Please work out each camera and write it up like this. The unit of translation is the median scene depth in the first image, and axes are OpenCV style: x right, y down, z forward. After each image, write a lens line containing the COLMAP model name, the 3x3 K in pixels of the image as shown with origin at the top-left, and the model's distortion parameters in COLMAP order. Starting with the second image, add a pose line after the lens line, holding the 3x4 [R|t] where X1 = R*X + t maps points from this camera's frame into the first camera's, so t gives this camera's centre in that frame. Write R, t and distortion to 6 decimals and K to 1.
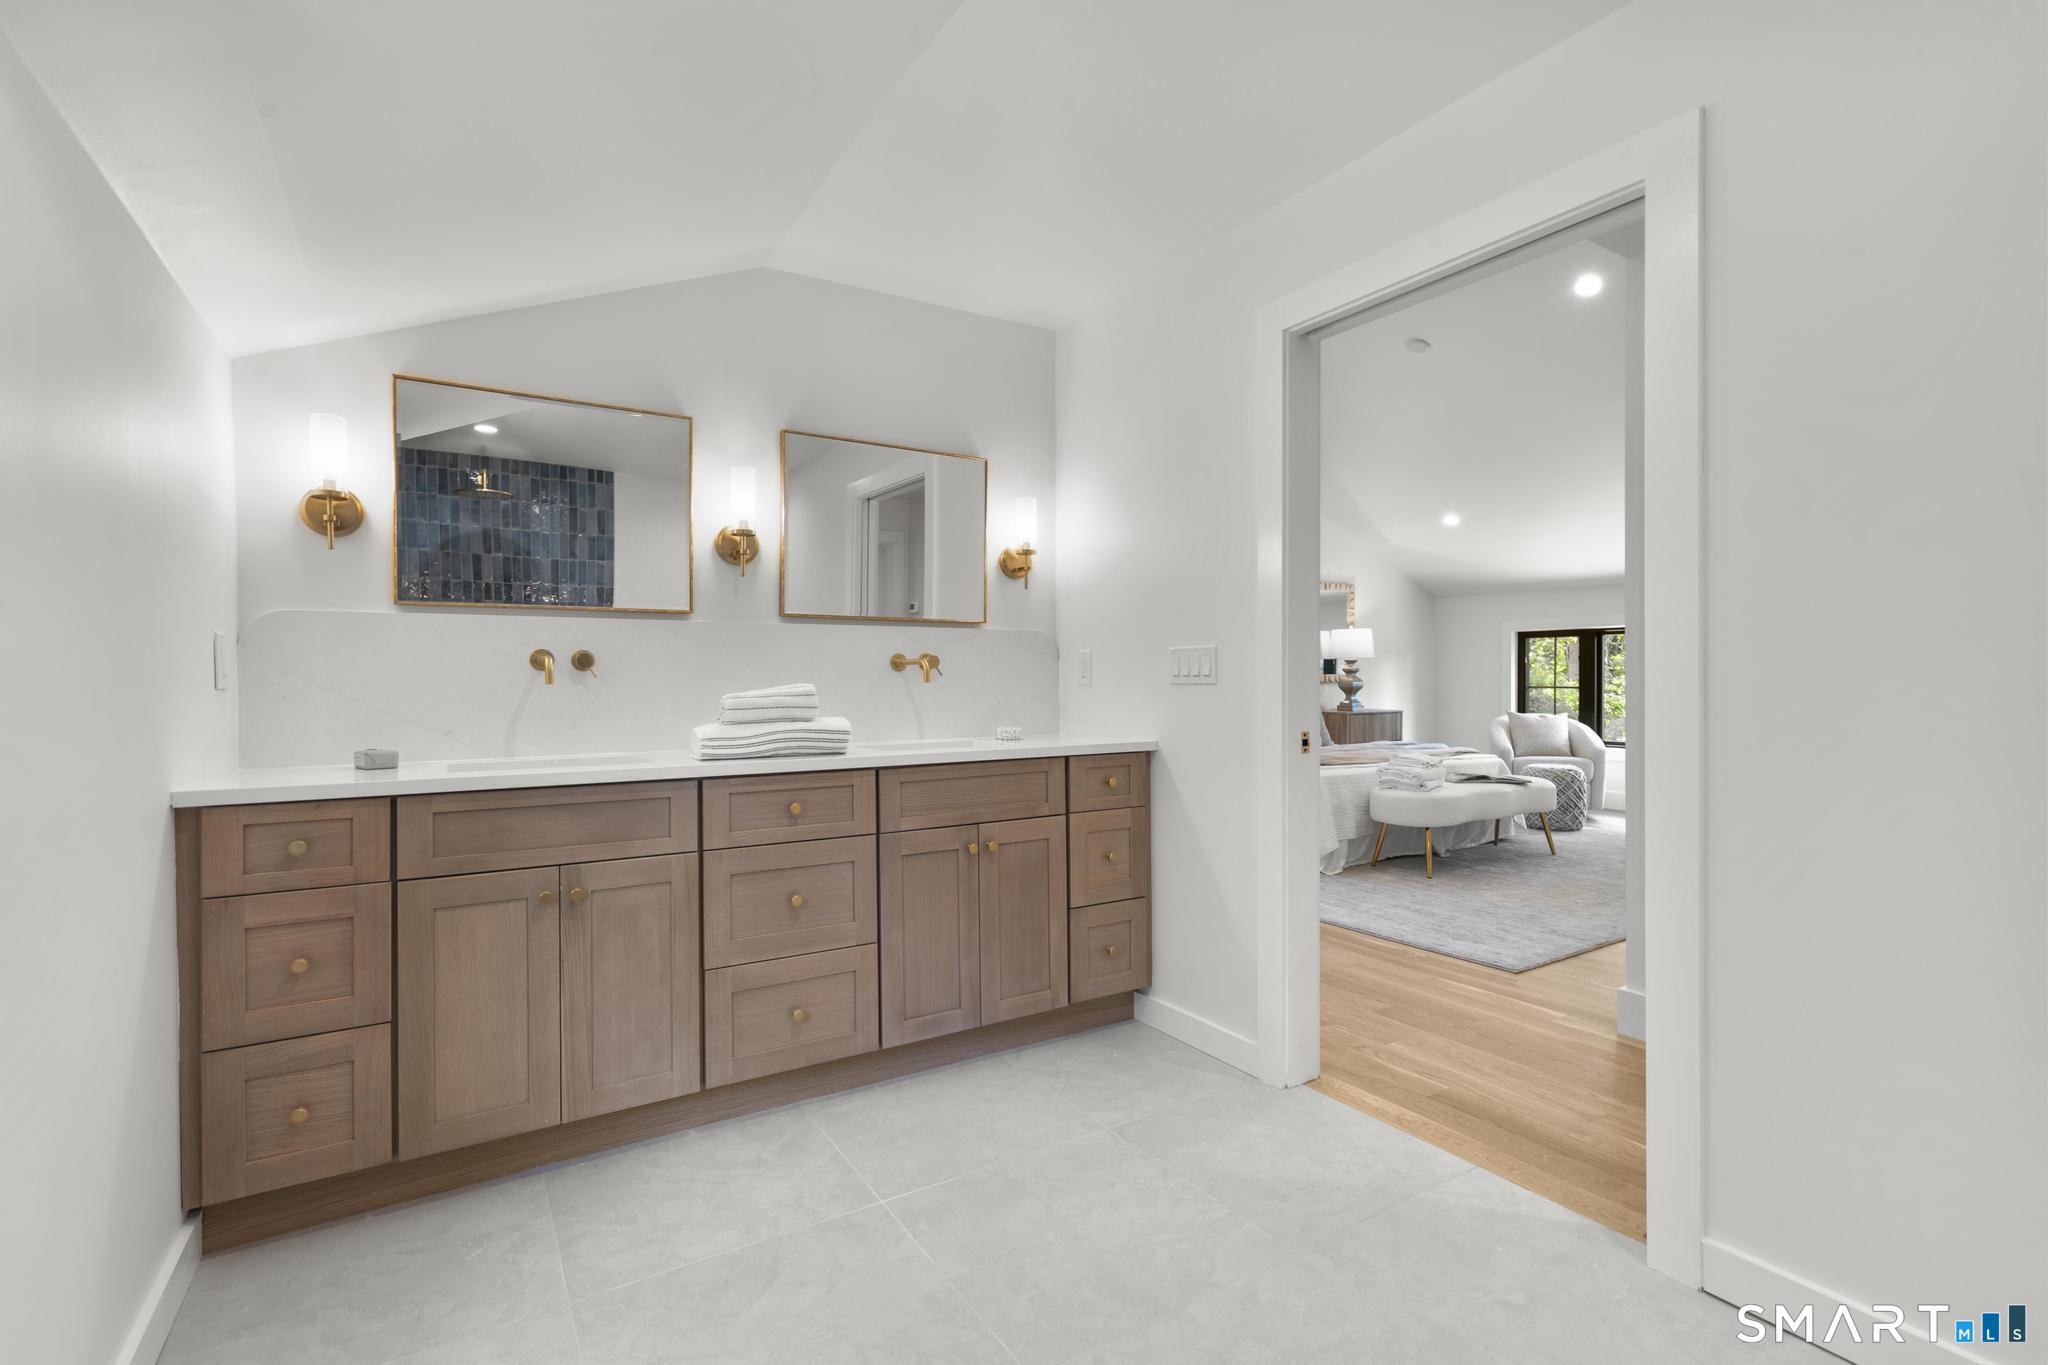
lens RADIAL K [[940.2, 0, 1024.7], [0, 940.2, 673.8], [0, 0, 1]] dist [-0.000582, 0.000964]
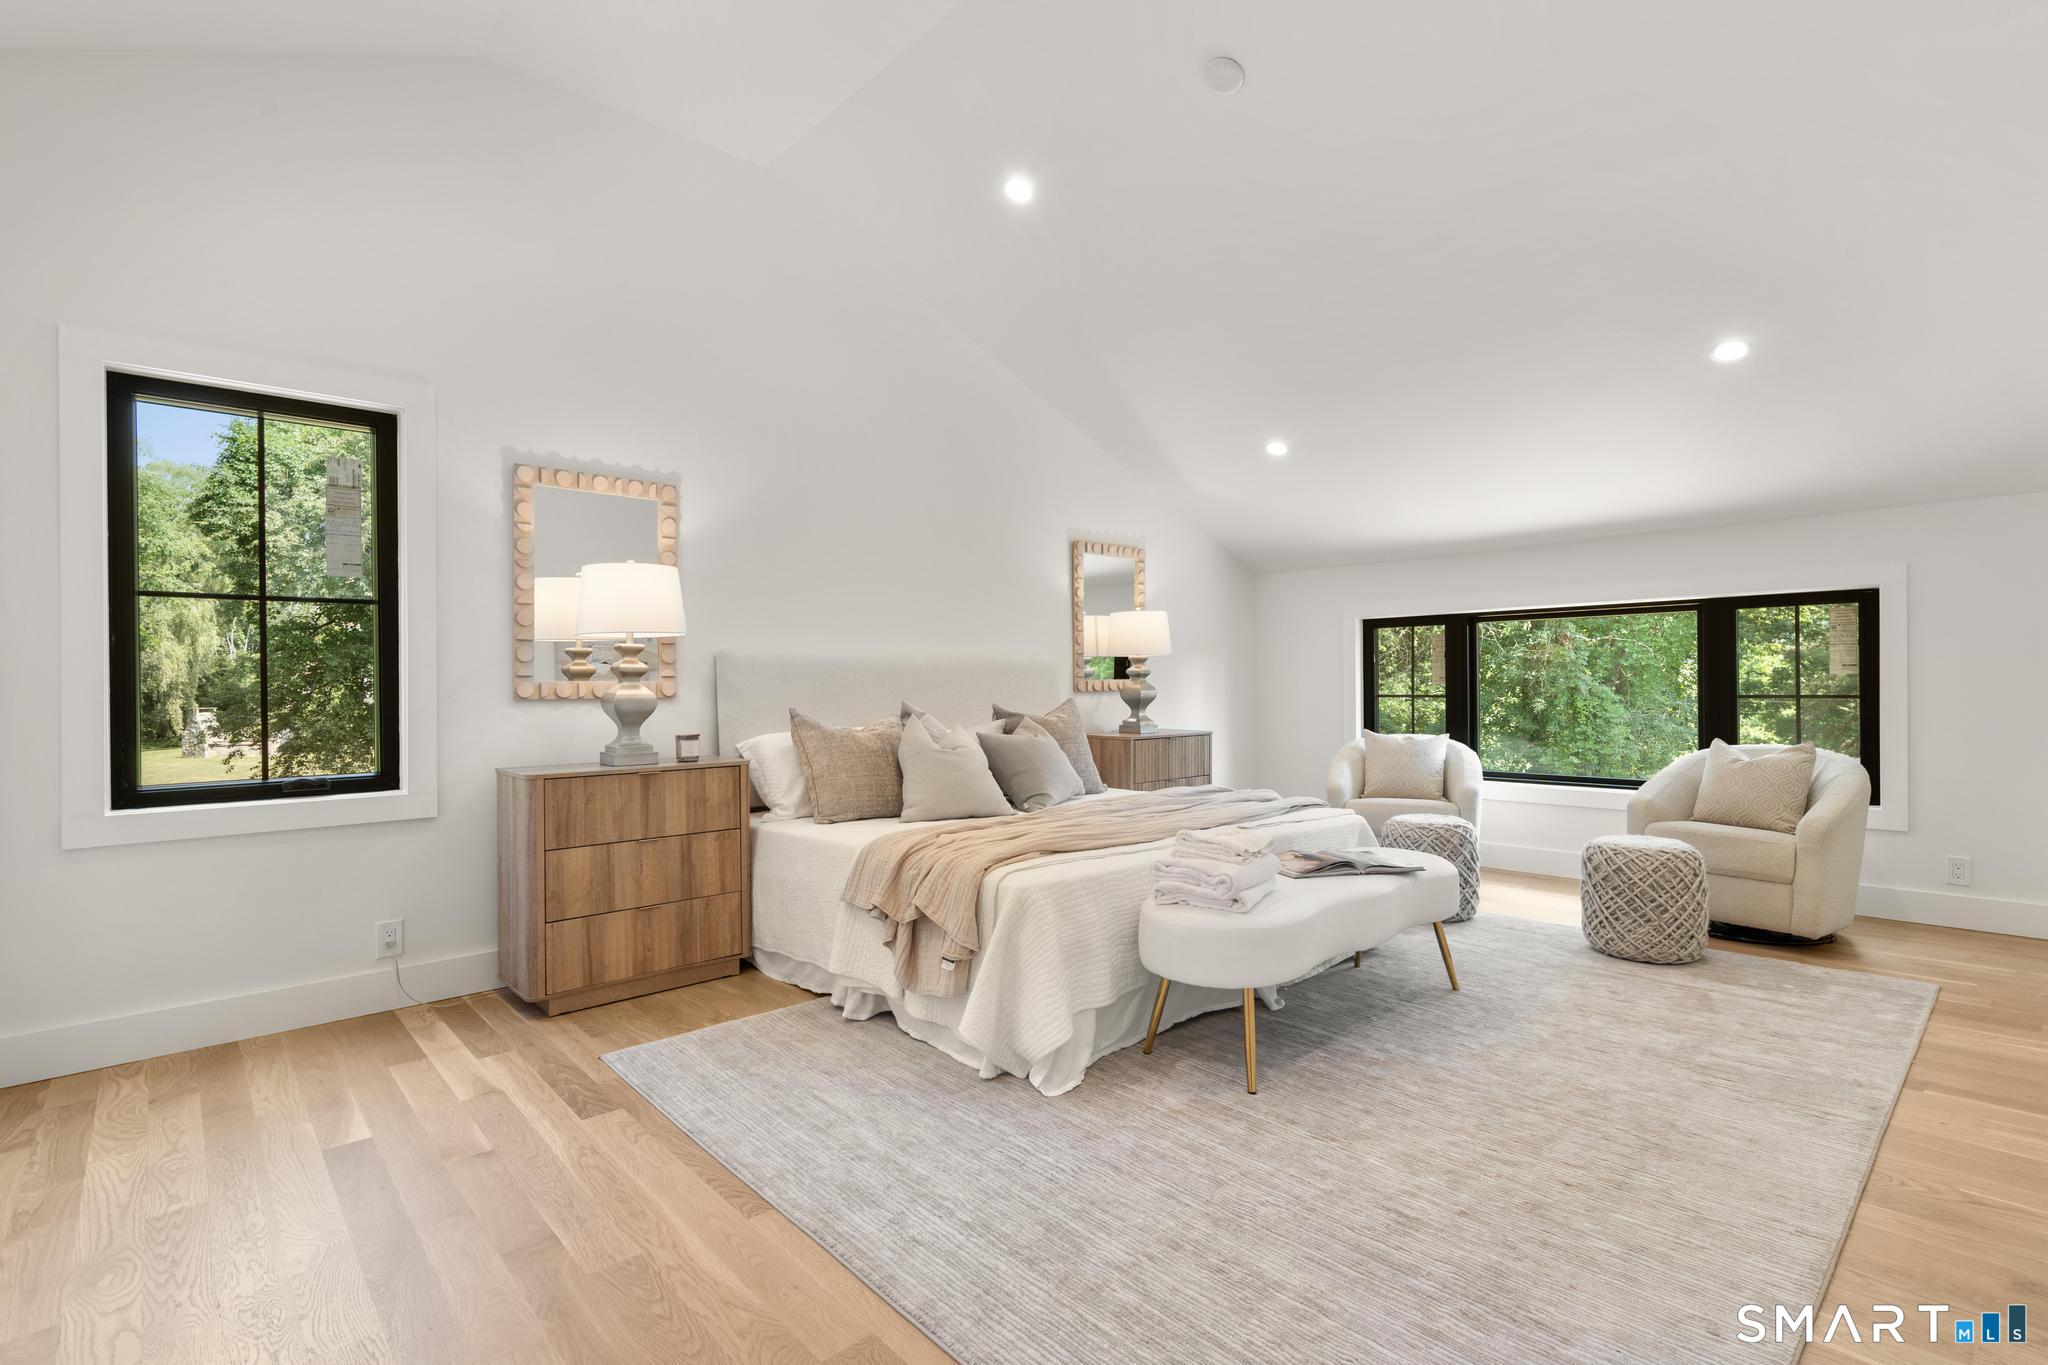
lens RADIAL K [[940.2, 0, 1020.5], [0, 940.2, 681.4], [0, 0, 1]] dist [-0.000582, 0.000964]
pose [[0.985813, -0.006396, 0.167728, 0.159600], [0.006737, 0.999976, -0.001466, 0.002543], [-0.167714, 0.002576, 0.985832, 0.370577]]
